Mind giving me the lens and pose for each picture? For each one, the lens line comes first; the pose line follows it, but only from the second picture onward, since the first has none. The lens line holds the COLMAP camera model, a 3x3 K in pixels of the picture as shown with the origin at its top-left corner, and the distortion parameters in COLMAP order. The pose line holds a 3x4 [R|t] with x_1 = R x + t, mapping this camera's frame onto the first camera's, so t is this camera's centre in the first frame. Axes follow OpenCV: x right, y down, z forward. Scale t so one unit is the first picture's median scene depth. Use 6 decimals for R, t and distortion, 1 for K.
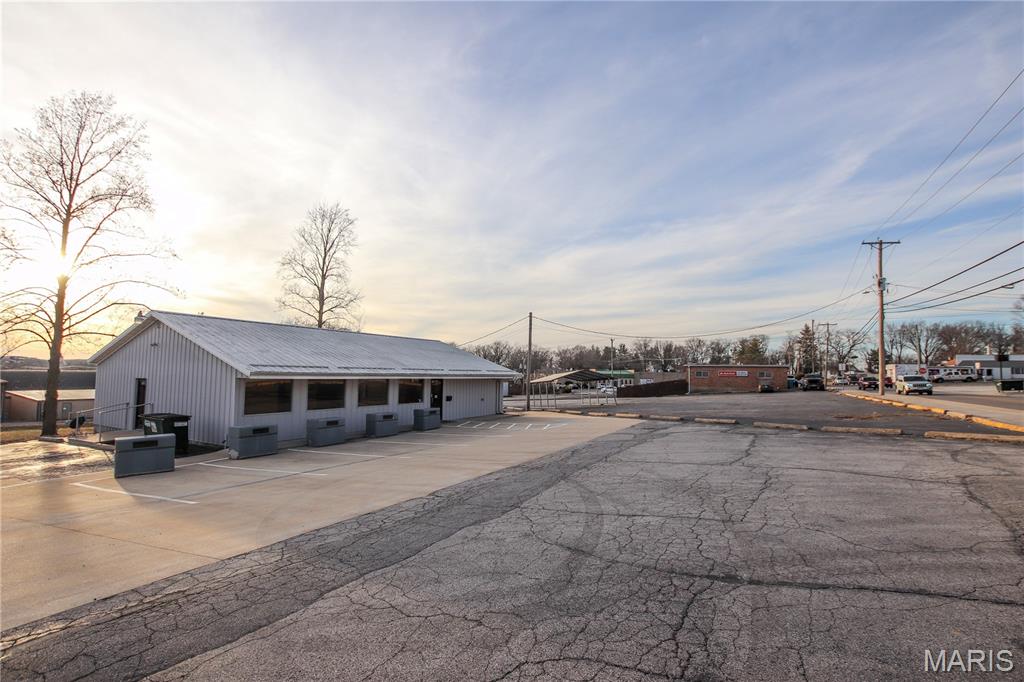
lens RADIAL K [[475.5, 0, 513.4], [0, 475.5, 342.2], [0, 0, 1]] dist [-0.032633, 0.000594]
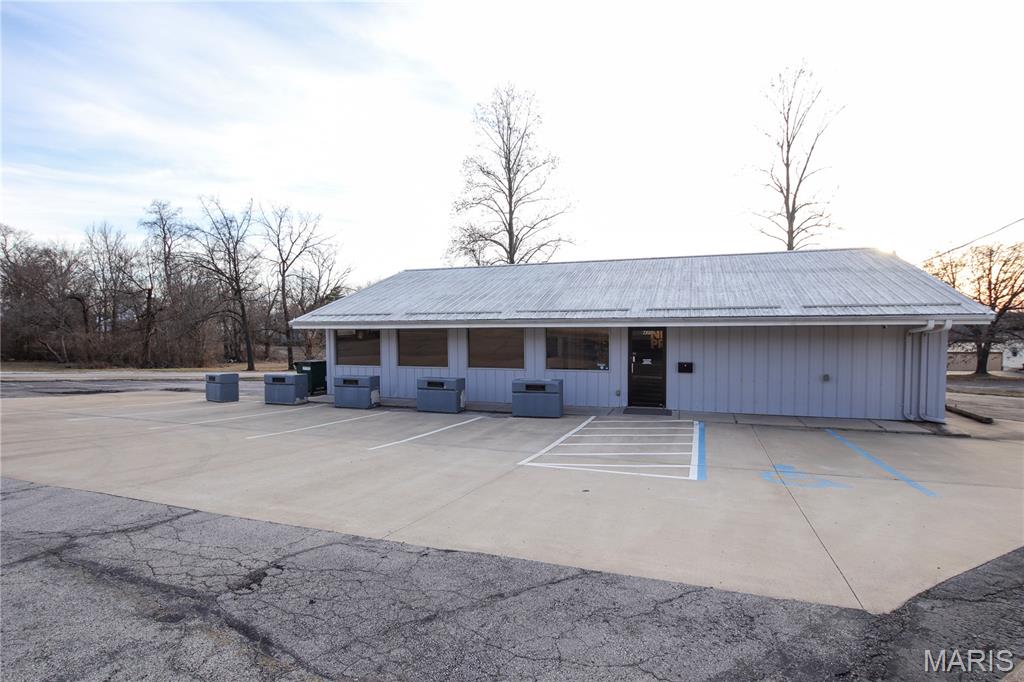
lens RADIAL K [[475.5, 0, 513.4], [0, 475.5, 342.2], [0, 0, 1]] dist [-0.032633, 0.000594]
pose [[0.199351, 0.031086, -0.979435, 0.363401], [0.077097, 0.995901, 0.047301, 0.065943], [0.976891, -0.084941, 0.196137, 0.869538]]
